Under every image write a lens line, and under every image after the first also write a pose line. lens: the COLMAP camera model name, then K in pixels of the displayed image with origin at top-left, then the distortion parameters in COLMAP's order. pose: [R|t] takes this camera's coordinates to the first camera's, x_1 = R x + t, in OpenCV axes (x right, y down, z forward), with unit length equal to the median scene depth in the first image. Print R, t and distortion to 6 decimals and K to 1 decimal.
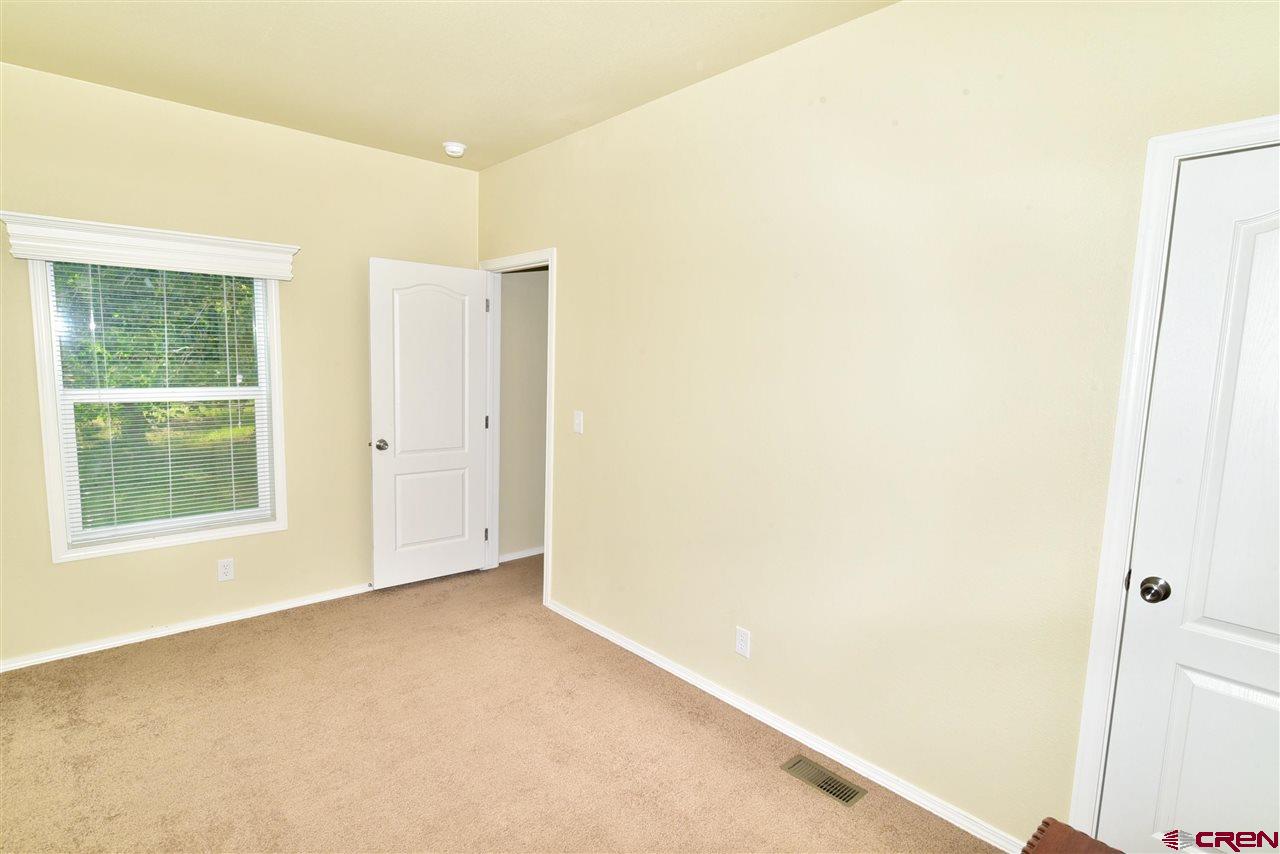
lens RADIAL K [[643.0, 0, 638.3], [0, 643.0, 430.3], [0, 0, 1]] dist [-0.010348, 0.005816]
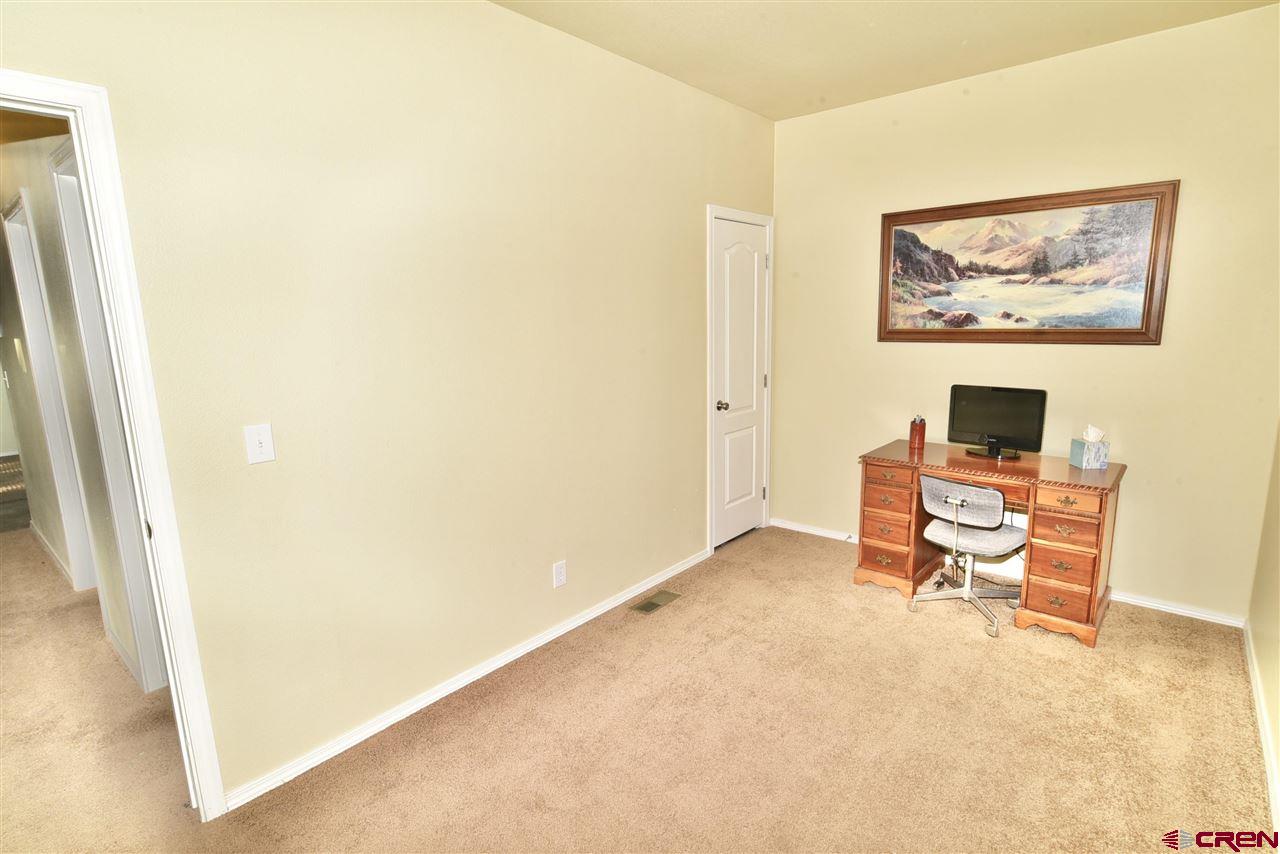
lens RADIAL K [[643.0, 0, 638.3], [0, 643.0, 430.3], [0, 0, 1]] dist [-0.010348, 0.005816]
pose [[-0.123078, -0.207687, 0.970421, -1.053155], [0.129625, 0.966114, 0.223205, -0.165694], [-0.983895, 0.153262, -0.091986, 1.120270]]
